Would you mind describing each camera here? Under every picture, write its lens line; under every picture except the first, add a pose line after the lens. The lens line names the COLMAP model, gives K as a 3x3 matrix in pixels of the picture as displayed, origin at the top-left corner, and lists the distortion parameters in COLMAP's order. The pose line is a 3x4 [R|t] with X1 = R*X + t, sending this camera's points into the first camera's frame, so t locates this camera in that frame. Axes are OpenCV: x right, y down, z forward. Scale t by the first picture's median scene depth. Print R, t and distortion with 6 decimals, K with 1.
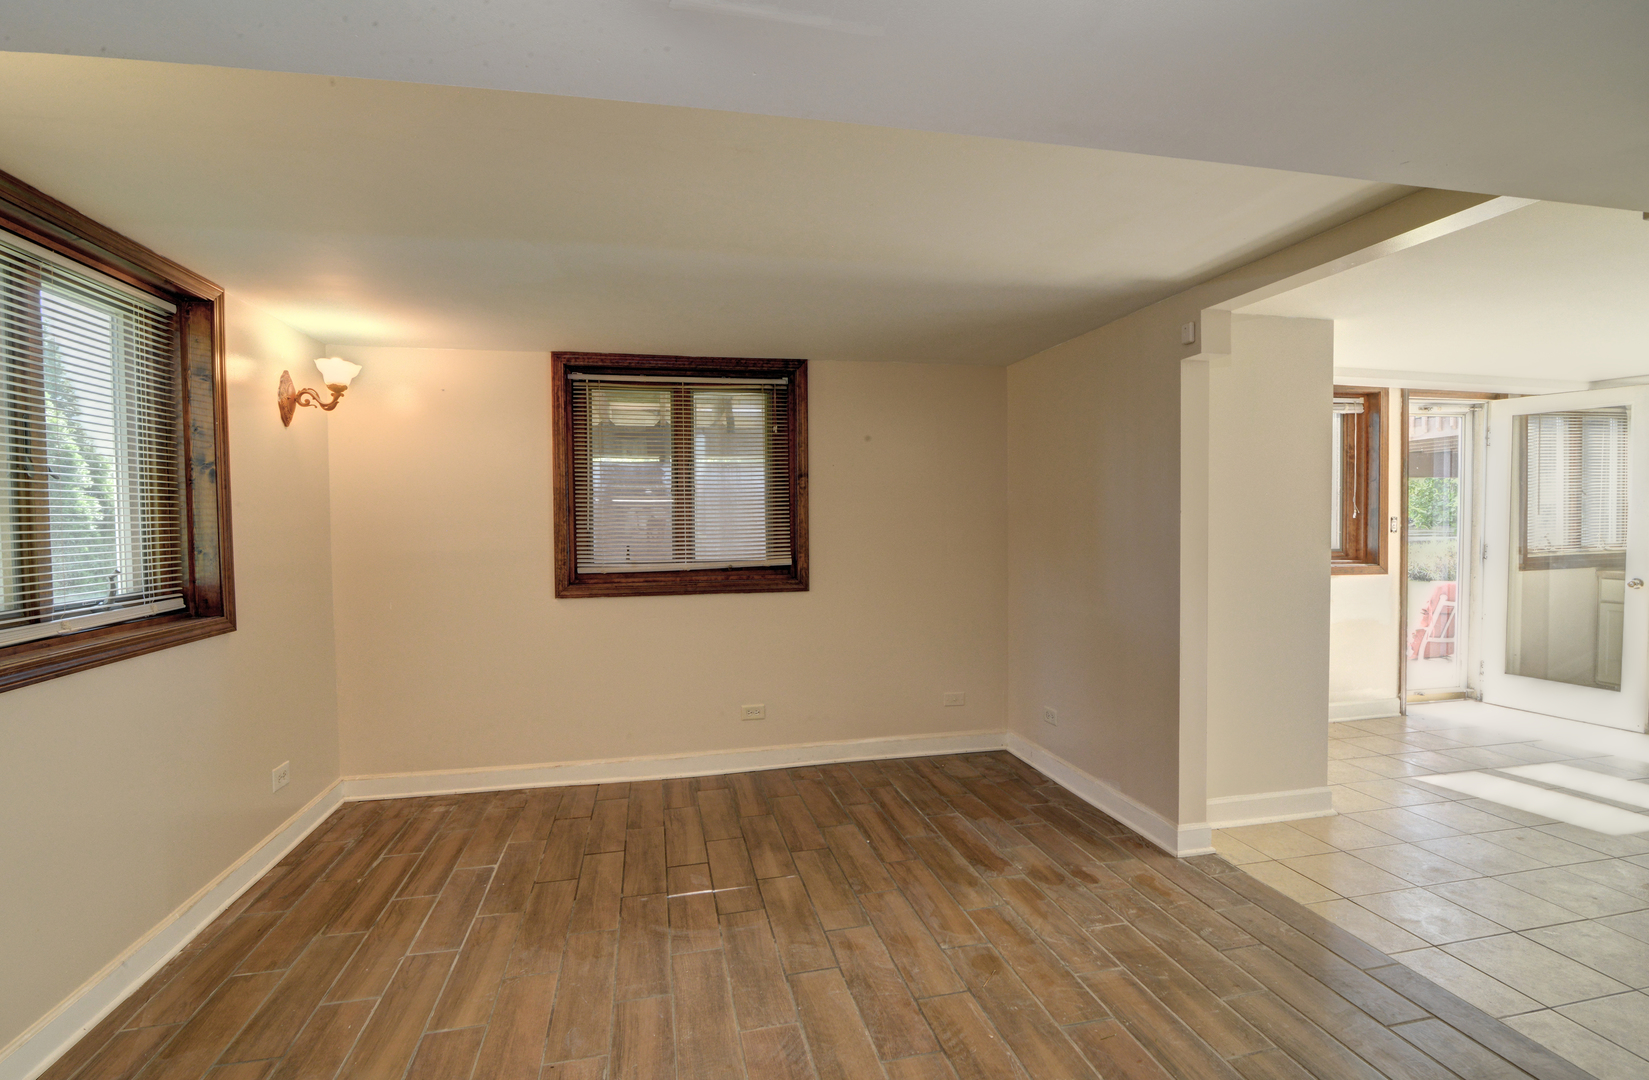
lens RADIAL K [[780.3, 0, 816.7], [0, 780.3, 537.8], [0, 0, 1]] dist [-0.022368, 0.000456]
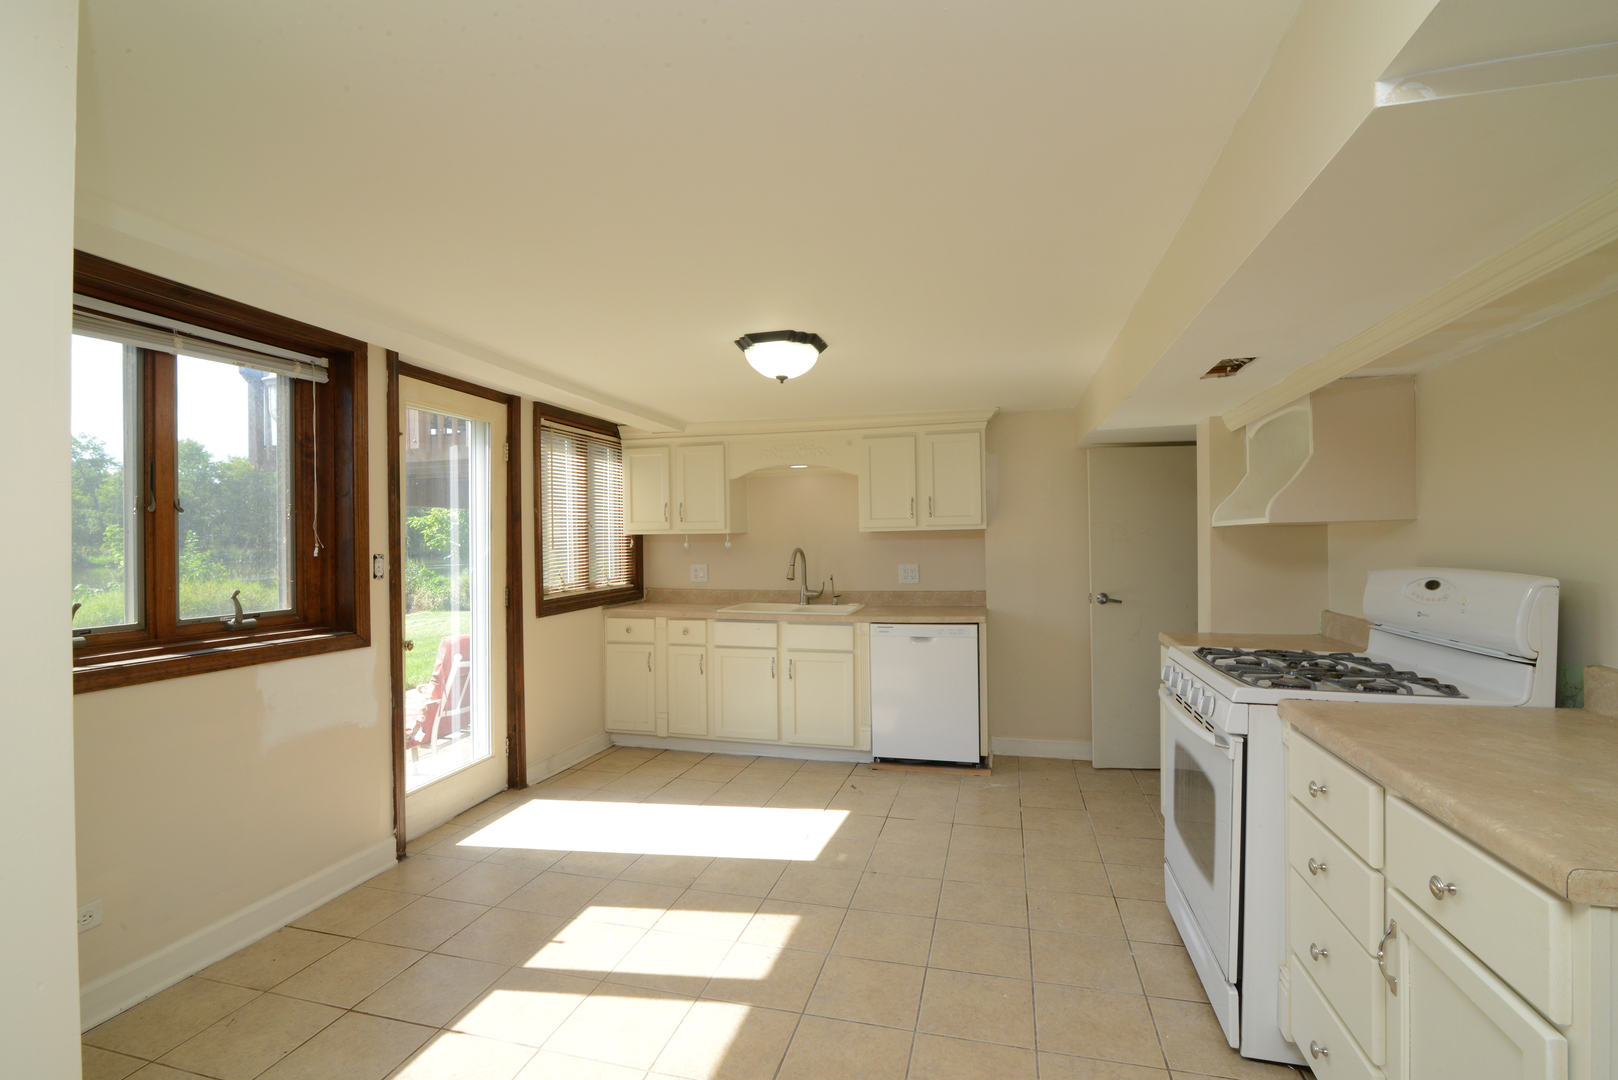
lens RADIAL K [[741.5, 0, 802.9], [0, 741.5, 539.6], [0, 0, 1]] dist [-0.021555, -0.000235]
pose [[0.455518, 0.007283, 0.890197, 0.364460], [0.031095, 0.999226, -0.024087, -0.013545], [-0.889683, 0.038652, 0.454939, 0.407840]]
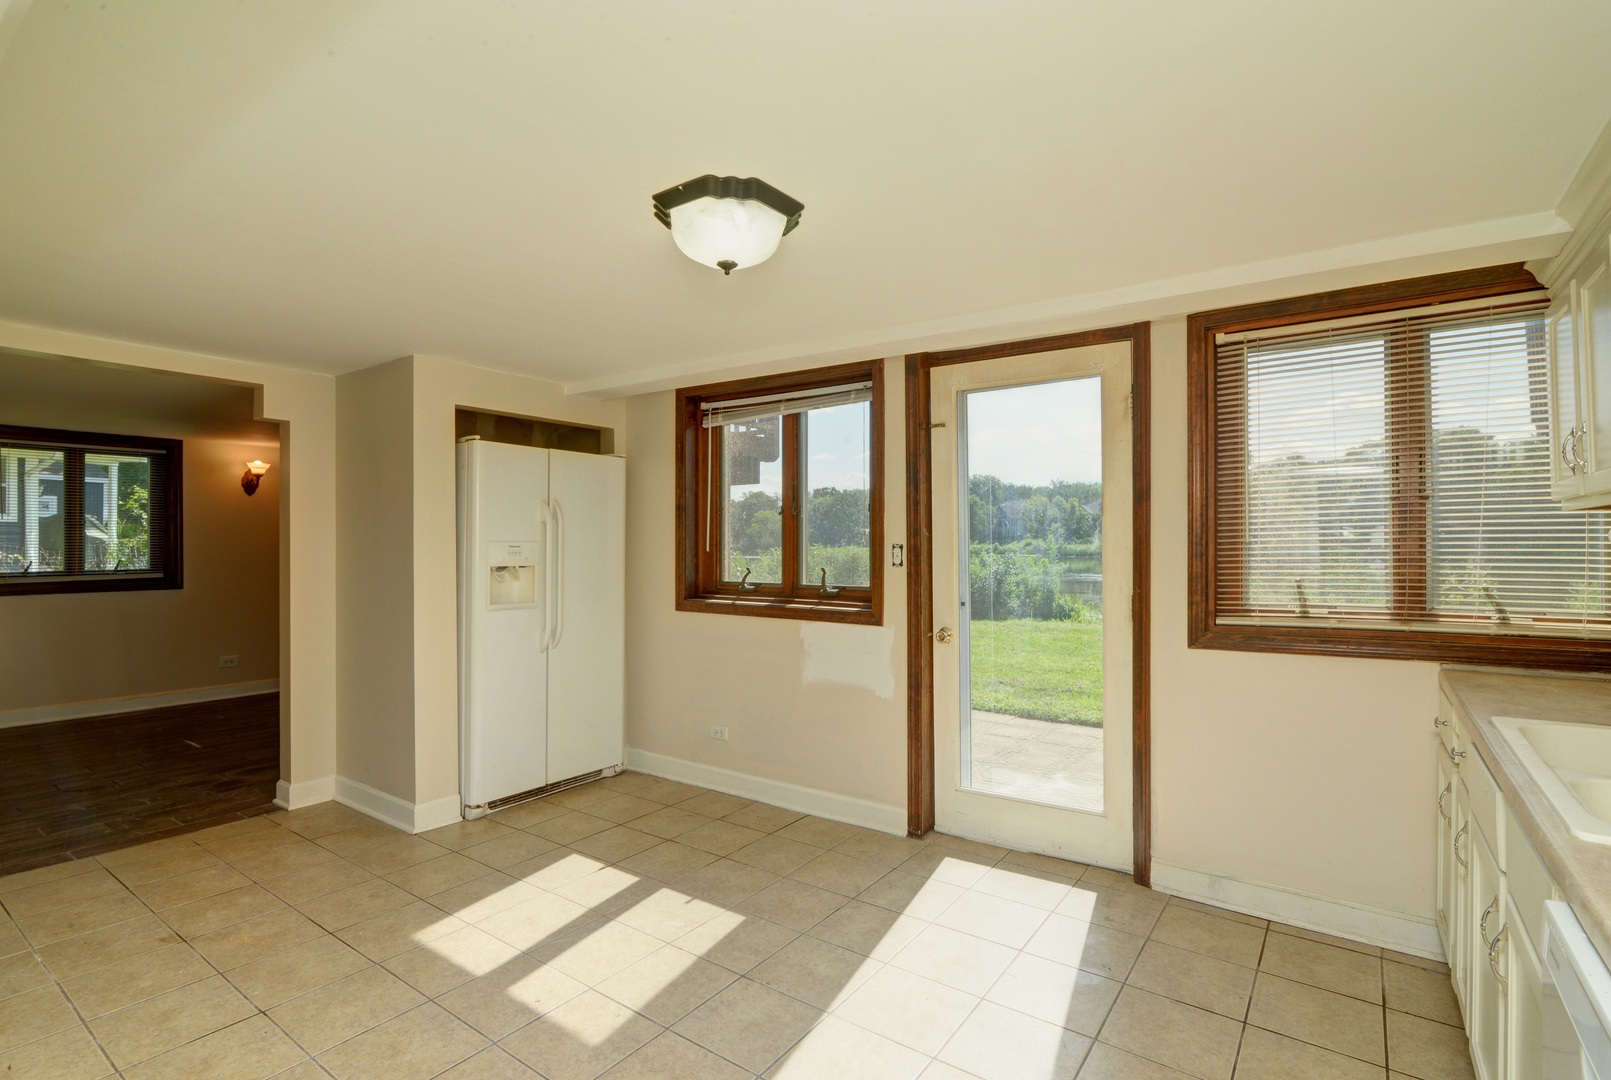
lens RADIAL K [[784.7, 0, 805.5], [0, 784.7, 540.0], [0, 0, 1]] dist [-0.018530, 0.000267]
pose [[0.666711, 0.003511, -0.745308, 1.206814], [-0.023384, 0.999595, -0.016209, -0.017473], [0.744949, 0.028235, 0.666523, 0.463709]]
